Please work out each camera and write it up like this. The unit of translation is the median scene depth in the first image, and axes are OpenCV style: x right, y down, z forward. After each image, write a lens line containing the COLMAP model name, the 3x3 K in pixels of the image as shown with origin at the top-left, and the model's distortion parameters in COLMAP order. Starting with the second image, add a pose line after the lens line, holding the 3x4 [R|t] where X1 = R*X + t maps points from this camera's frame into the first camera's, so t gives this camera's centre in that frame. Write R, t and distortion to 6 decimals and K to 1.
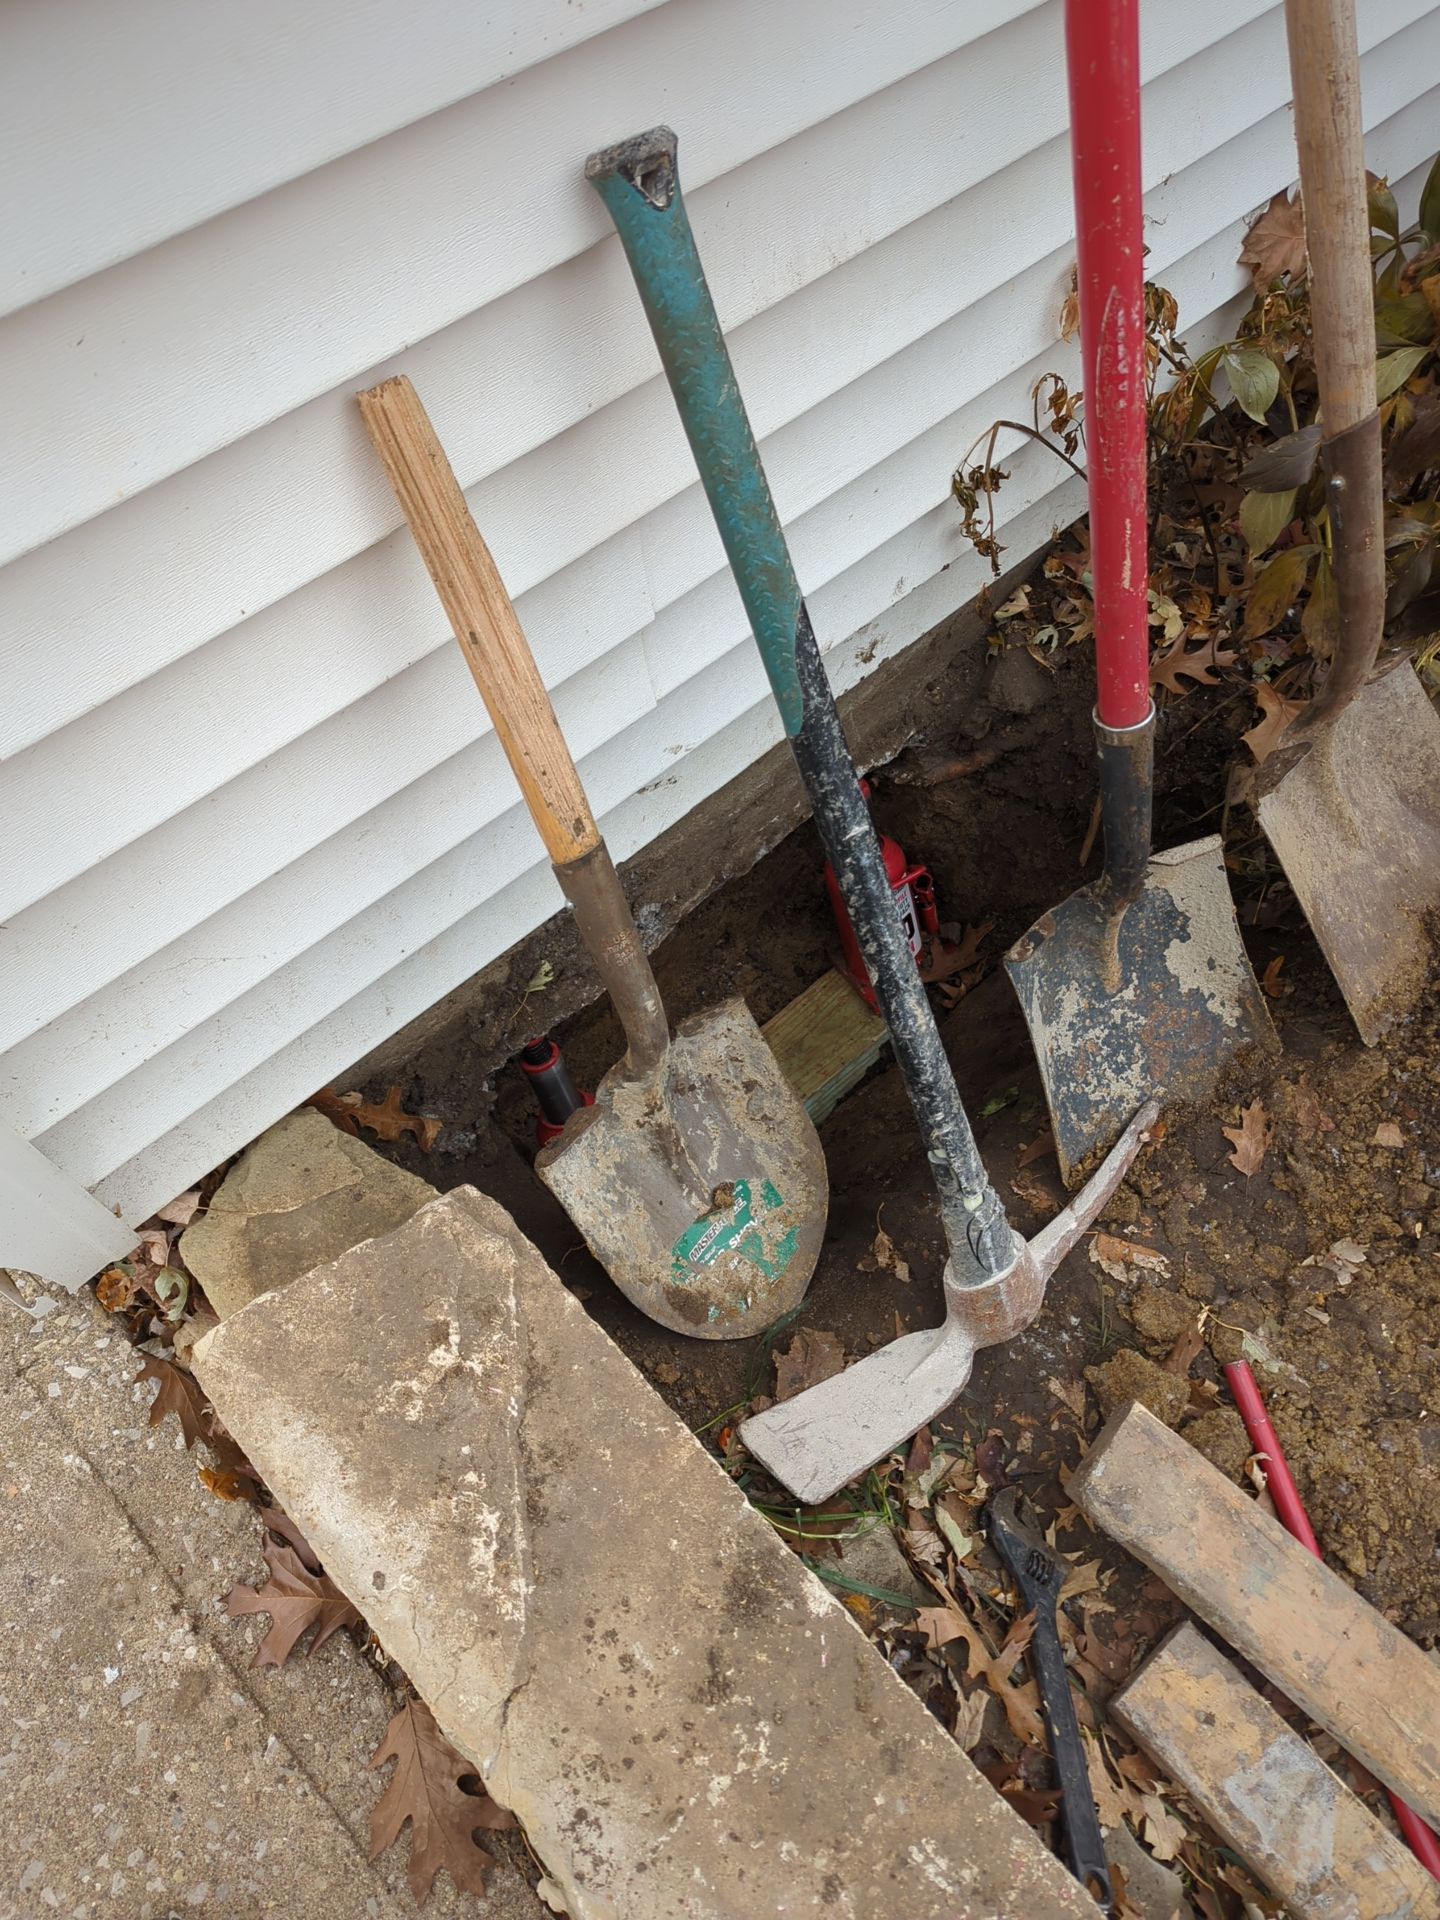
lens RADIAL K [[1434.9, 0, 720.0], [0, 1434.9, 960.0], [0, 0, 1]] dist [0.085329, -0.117123]
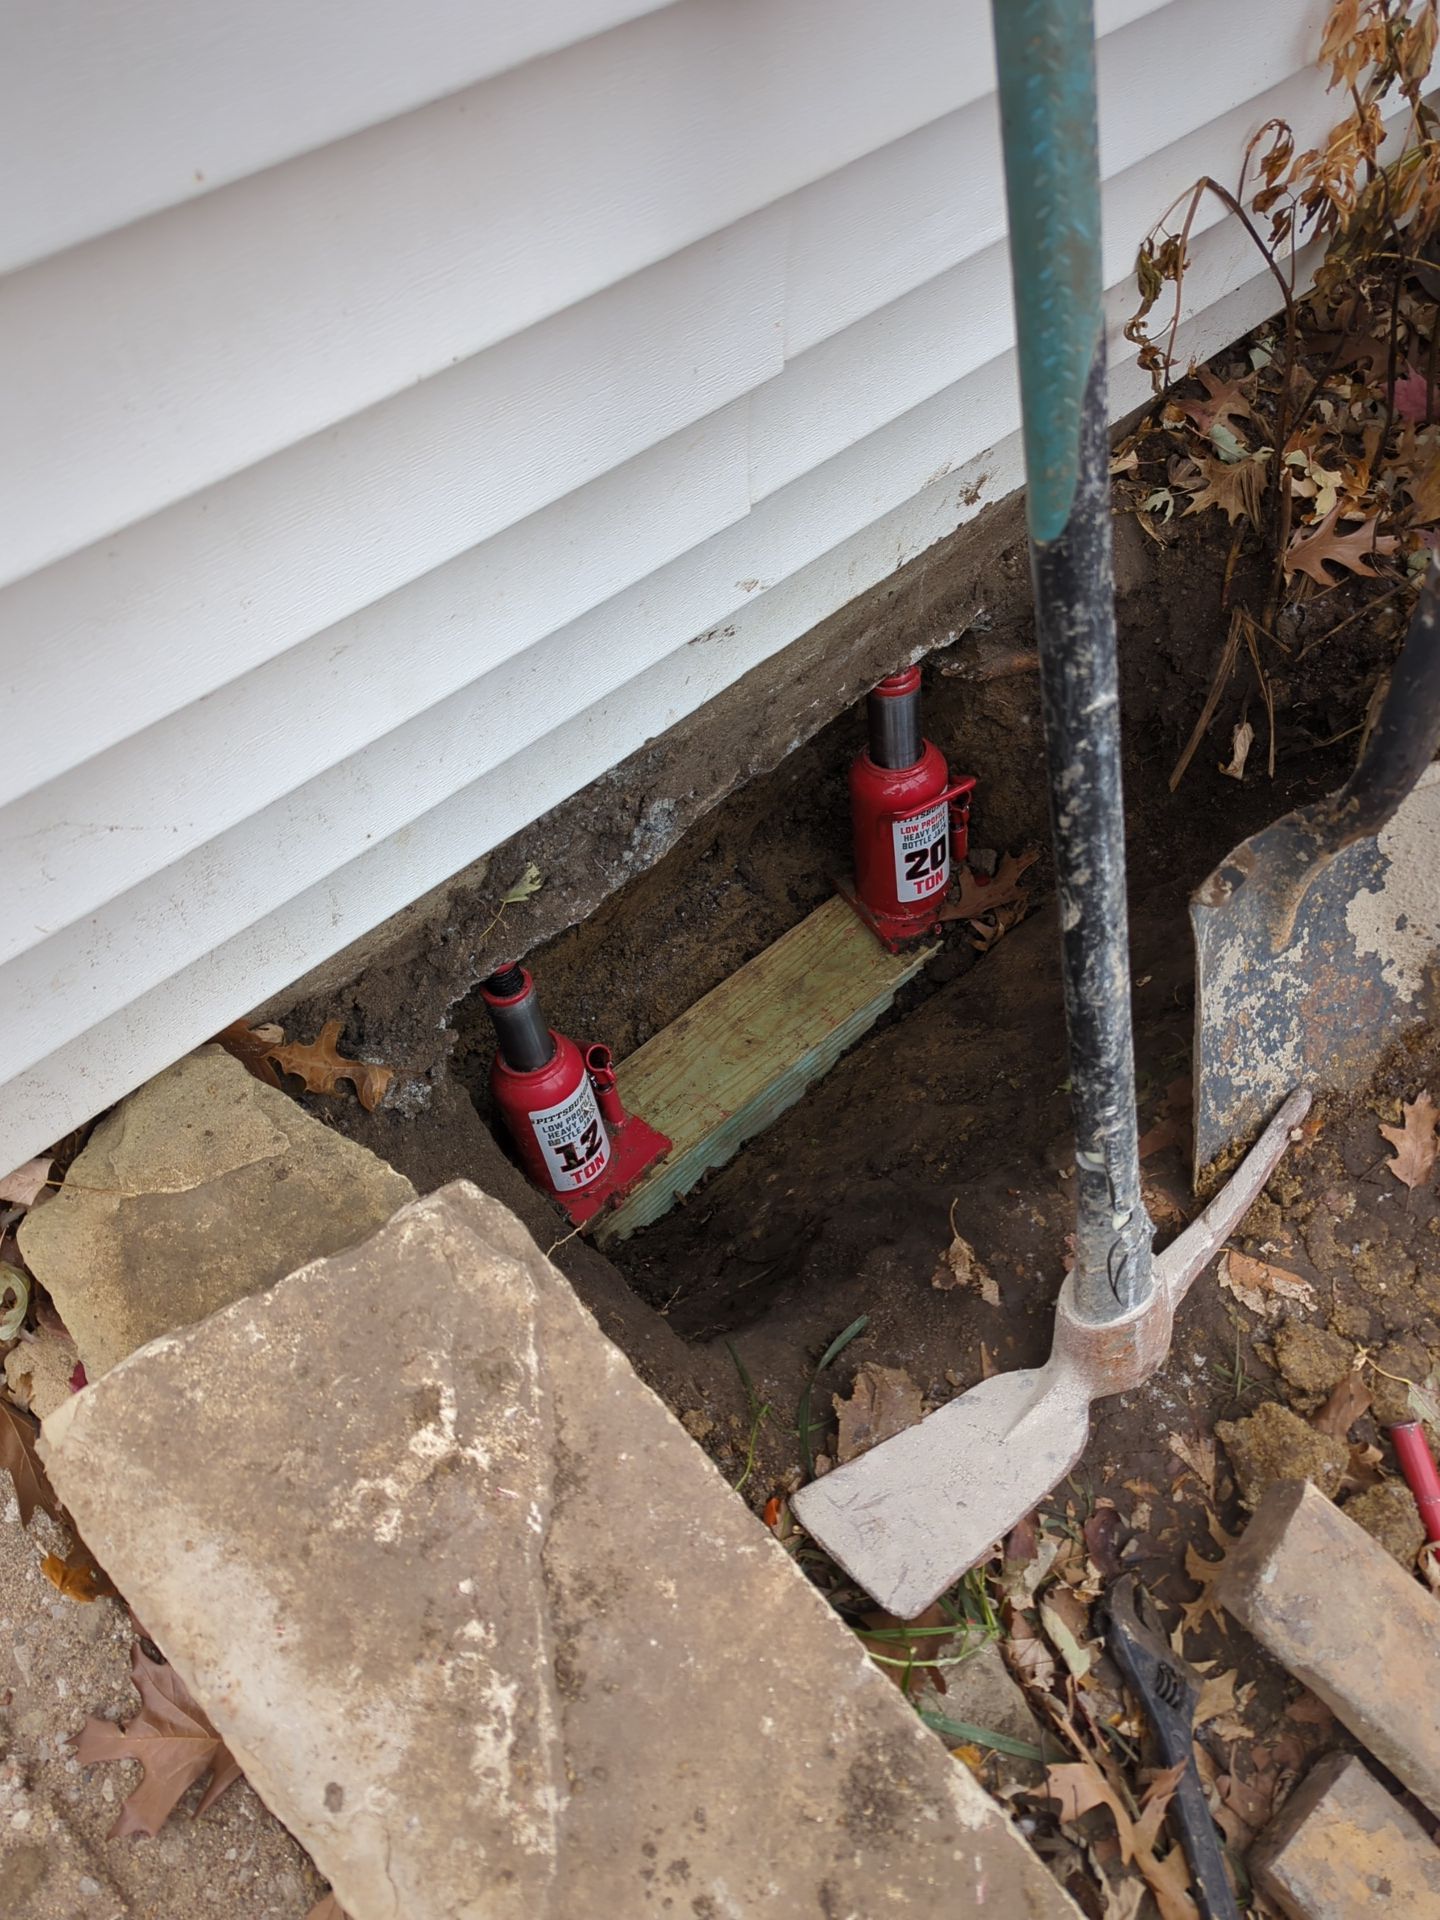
lens RADIAL K [[1379.5, 0, 722.1], [0, 1379.5, 979.1], [0, 0, 1]] dist [0.069907, -0.070216]
pose [[0.991137, 0.056760, 0.120110, -0.128476], [-0.065431, 0.995432, 0.069524, 0.005129], [-0.115615, -0.076766, 0.990323, 0.312830]]
